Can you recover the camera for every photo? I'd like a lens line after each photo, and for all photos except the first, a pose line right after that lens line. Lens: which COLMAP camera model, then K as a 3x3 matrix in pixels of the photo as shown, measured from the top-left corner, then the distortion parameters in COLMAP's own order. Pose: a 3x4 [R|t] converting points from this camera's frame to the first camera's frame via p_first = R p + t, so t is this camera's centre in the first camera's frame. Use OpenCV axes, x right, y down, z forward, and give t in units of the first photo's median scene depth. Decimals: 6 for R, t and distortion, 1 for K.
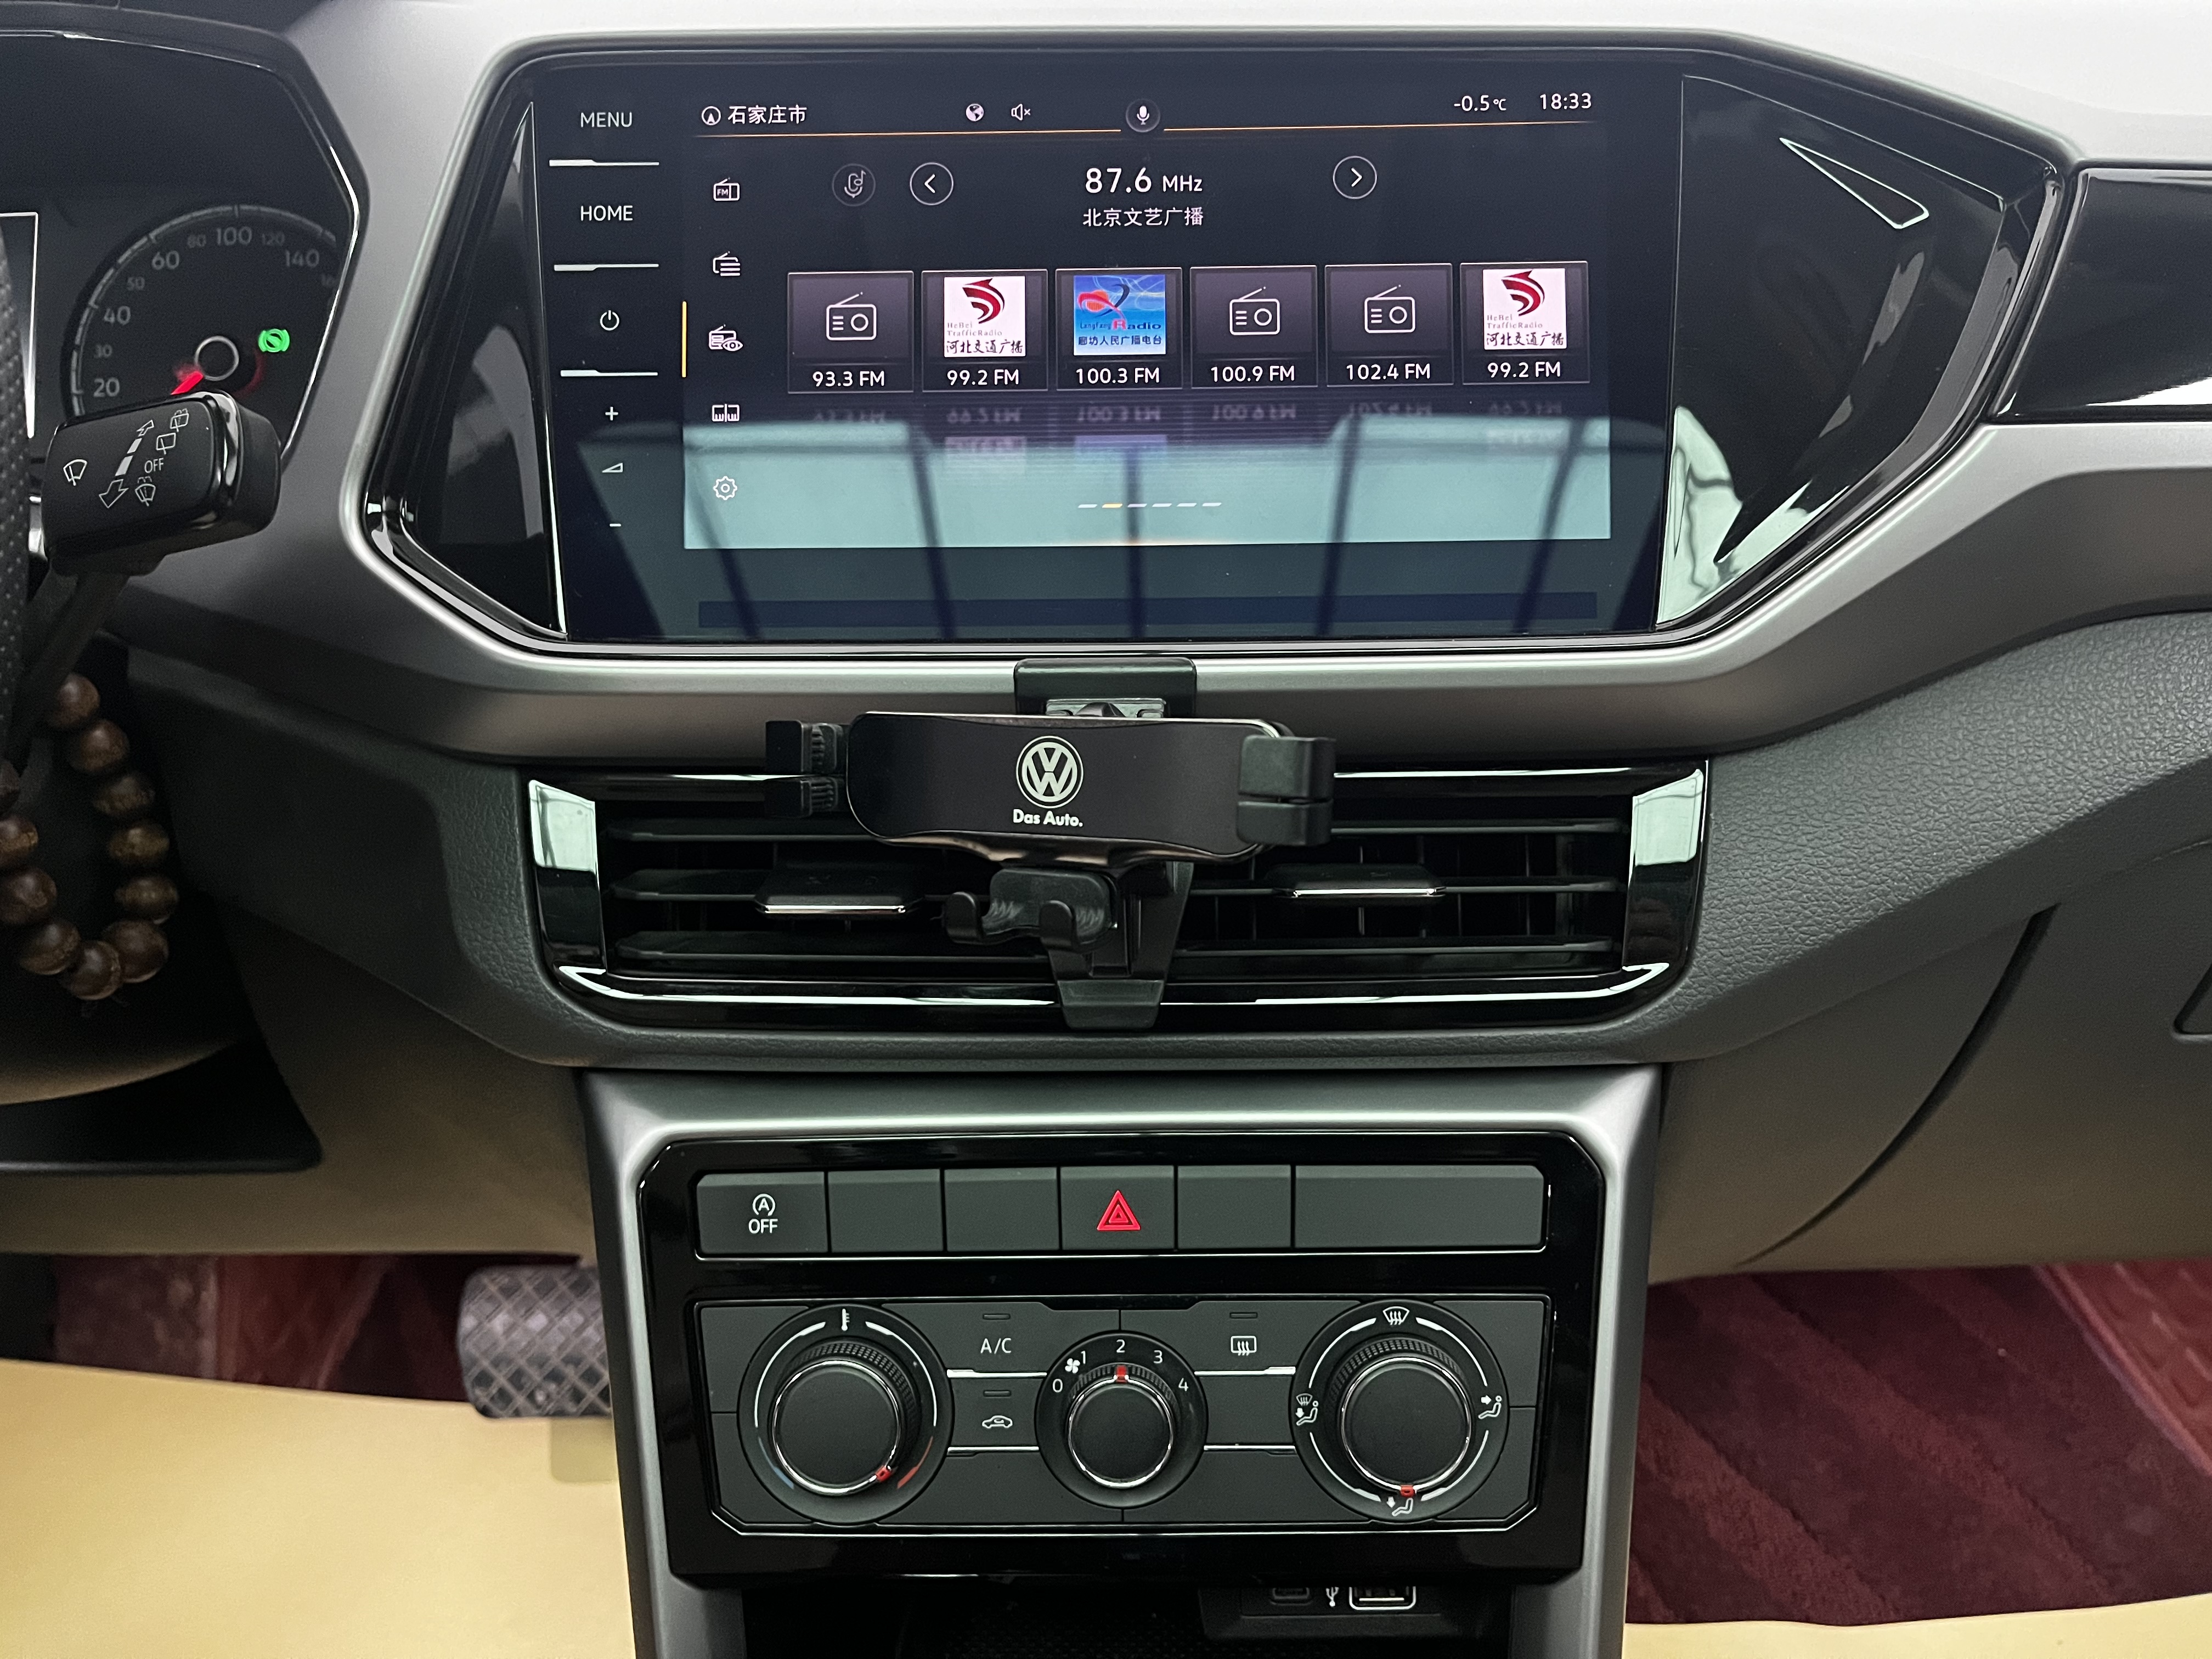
lens RADIAL K [[1680.4, 0, 1120.5], [0, 1680.4, 836.0], [0, 0, 1]] dist [-0.004059, -0.013540]
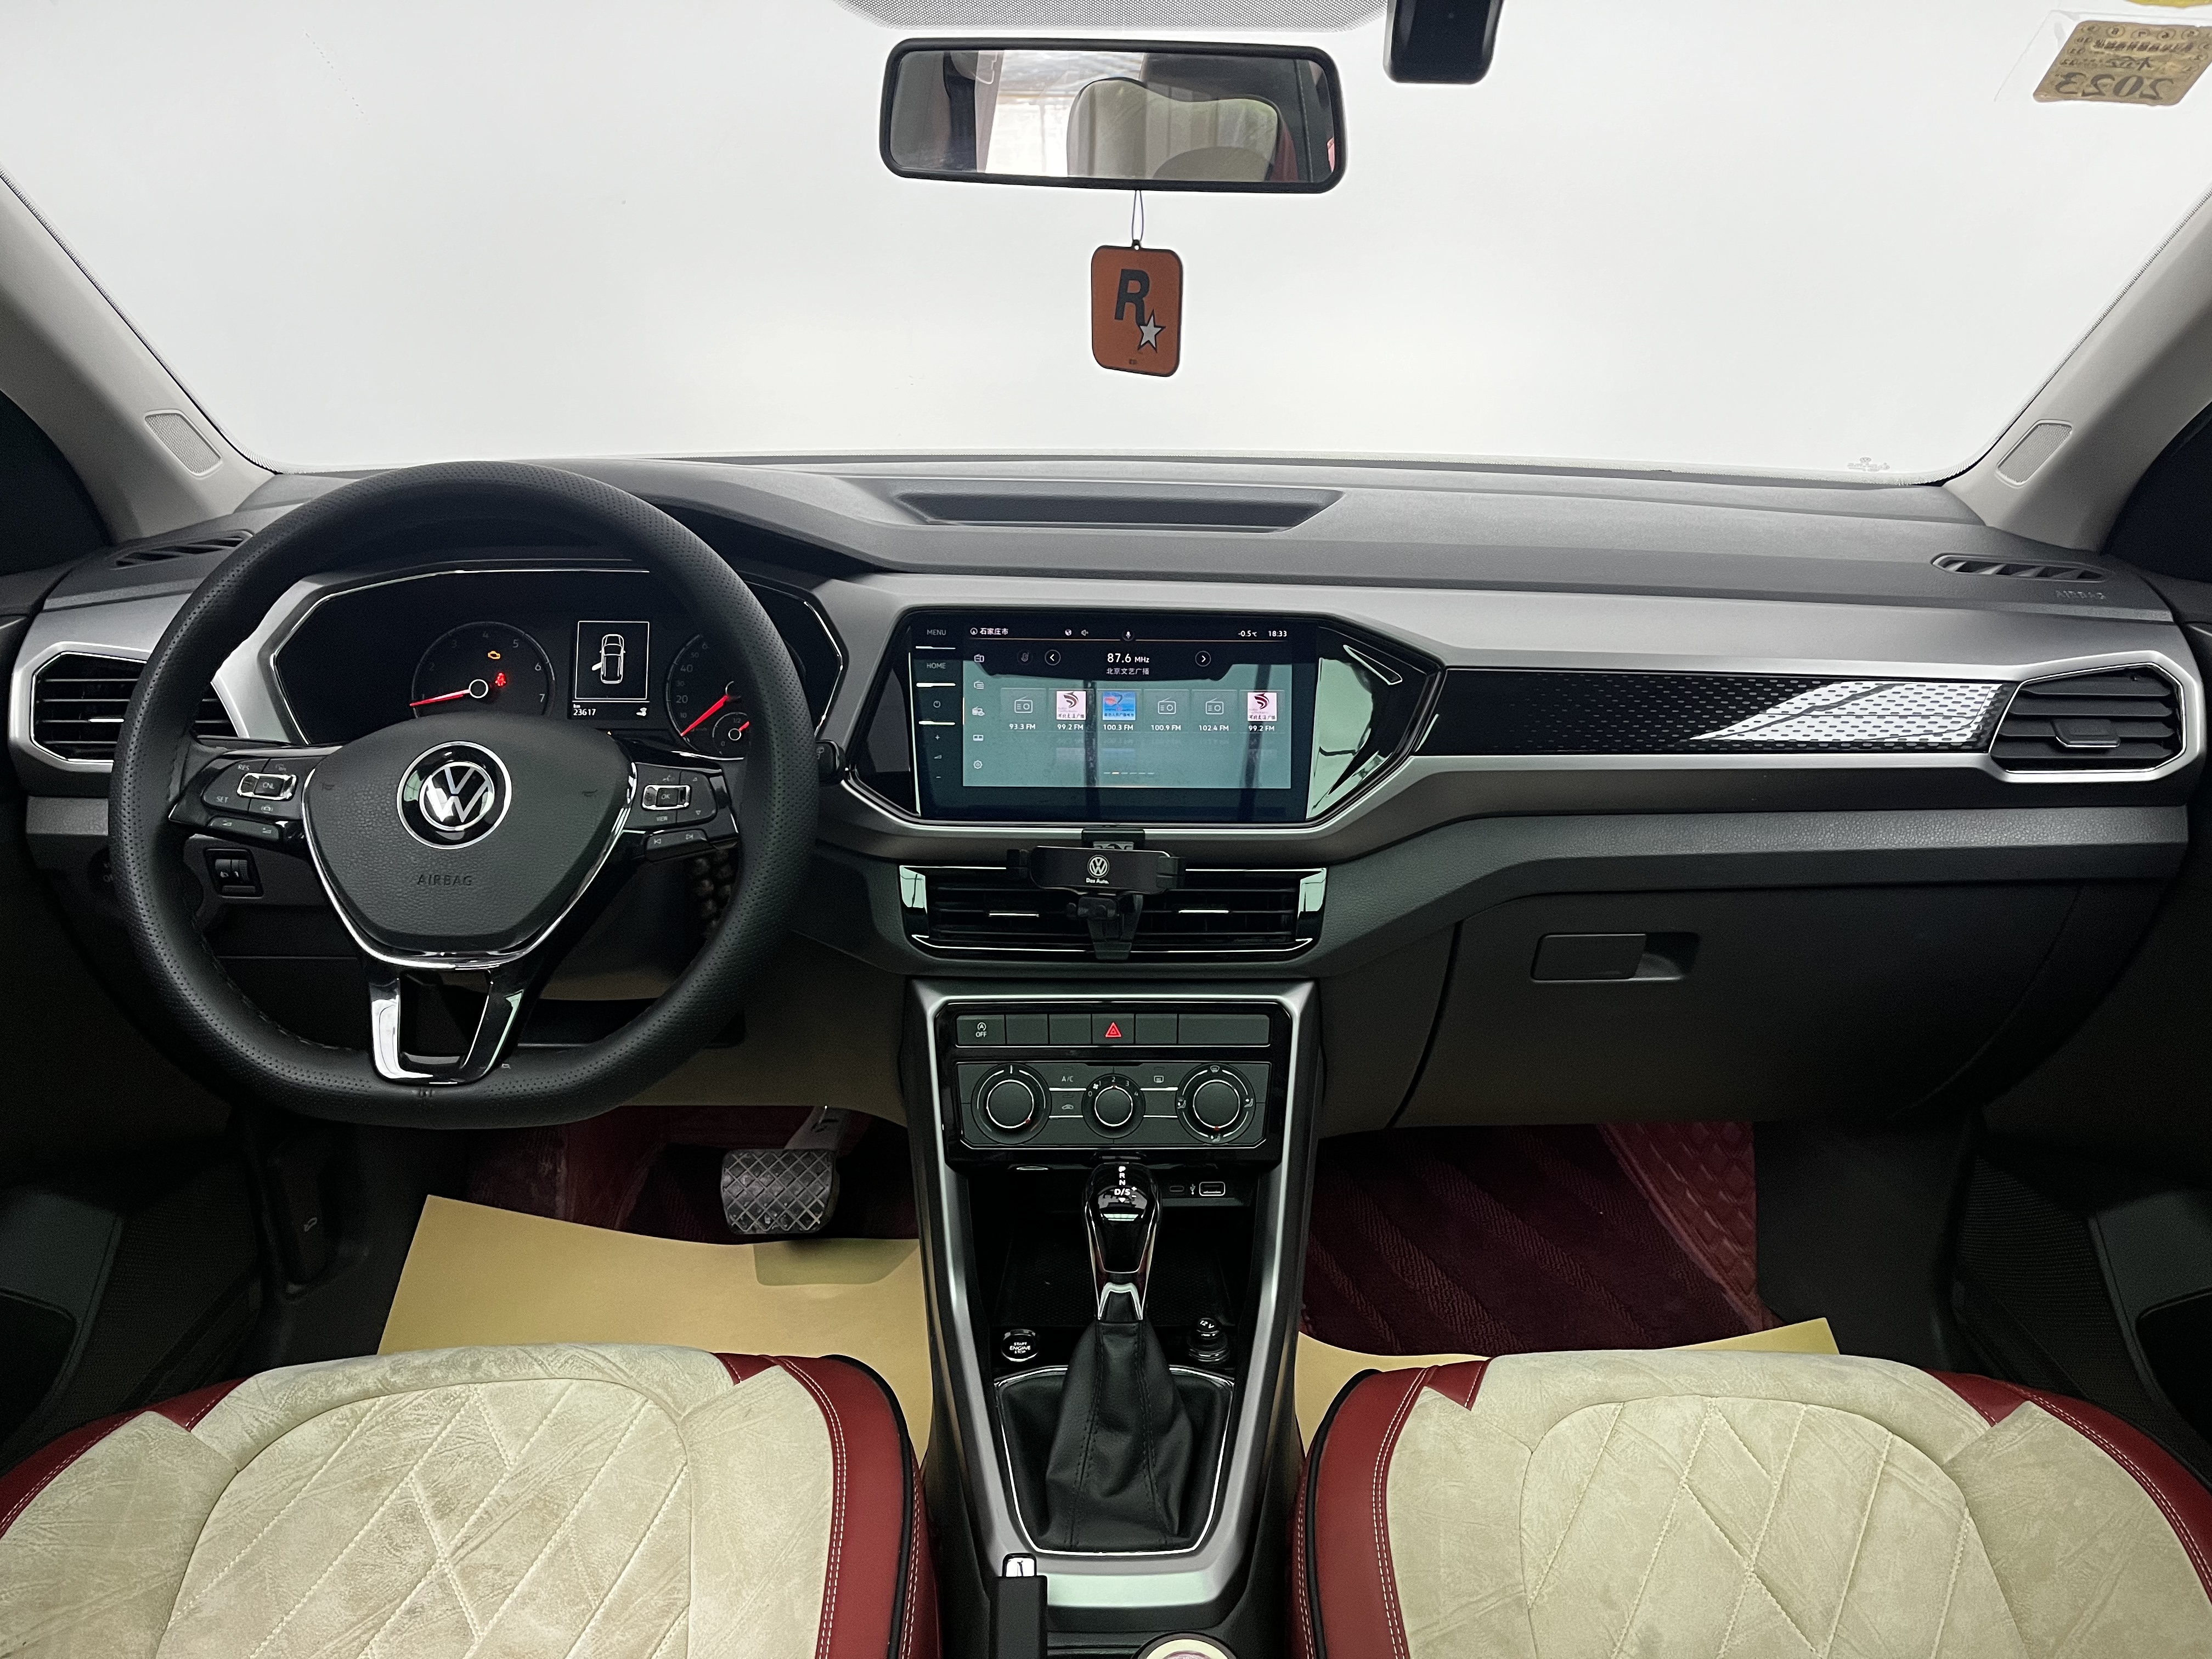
lens RADIAL K [[1680.4, 0, 1106.3], [0, 1680.4, 838.3], [0, 0, 1]] dist [-0.004059, -0.013540]
pose [[0.999578, 0.015707, 0.024432, -0.085305], [-0.014110, 0.997836, -0.064218, 0.090991], [-0.025388, 0.063846, 0.997637, -1.757977]]
